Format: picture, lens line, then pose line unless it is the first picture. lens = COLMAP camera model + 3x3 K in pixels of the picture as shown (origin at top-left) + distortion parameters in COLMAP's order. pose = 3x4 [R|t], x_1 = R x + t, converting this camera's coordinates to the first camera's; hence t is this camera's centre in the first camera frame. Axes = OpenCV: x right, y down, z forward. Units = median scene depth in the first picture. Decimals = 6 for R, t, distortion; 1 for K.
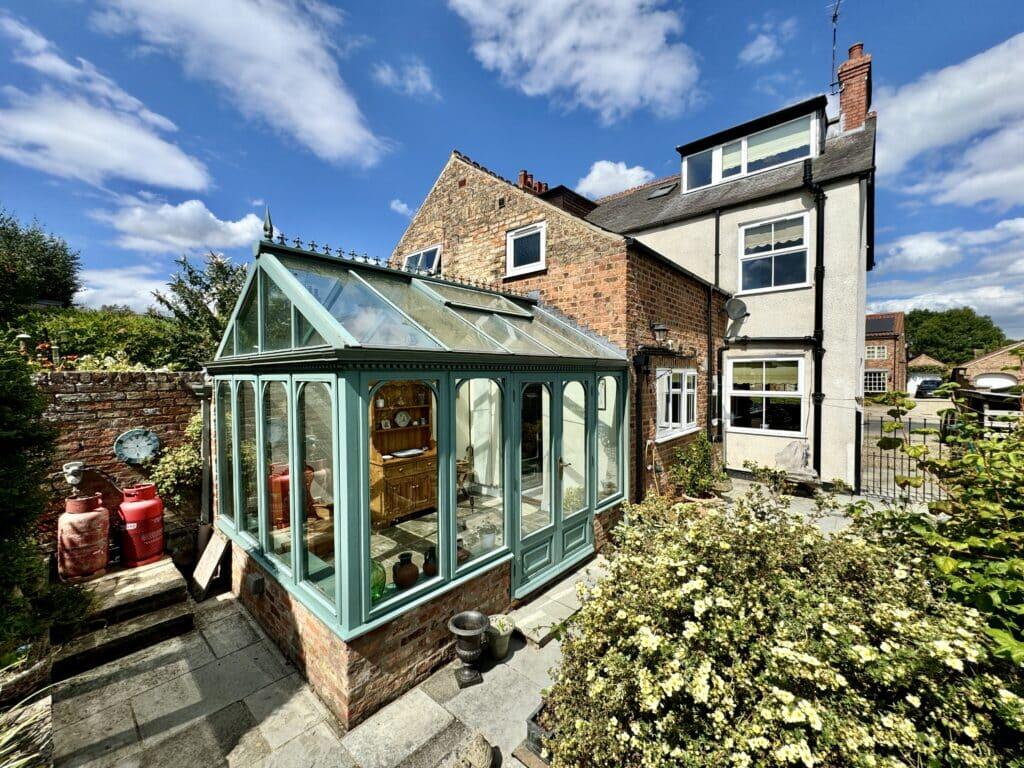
lens RADIAL K [[405.0, 0, 517.8], [0, 405.0, 379.6], [0, 0, 1]] dist [0.000762, 0.000279]
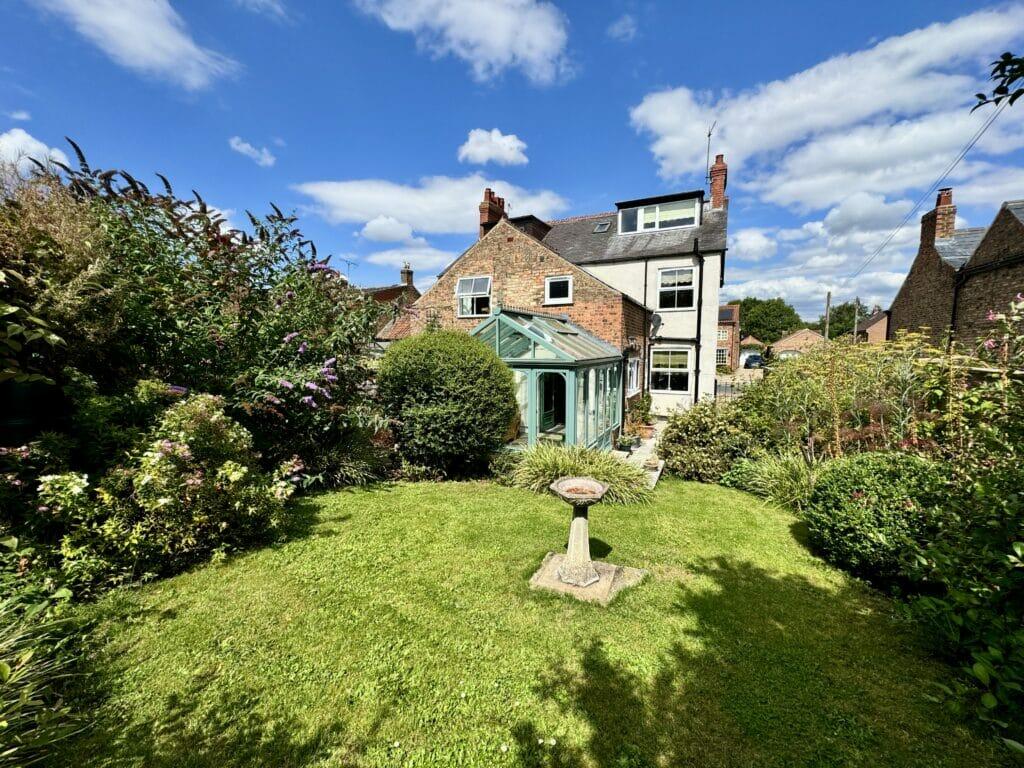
lens RADIAL K [[405.0, 0, 517.8], [0, 405.0, 379.6], [0, 0, 1]] dist [0.000762, 0.000279]
pose [[0.965407, -0.018632, 0.260079, -0.480295], [0.000969, 0.997693, 0.067880, -0.043274], [-0.260744, -0.065280, 0.963198, -0.512005]]
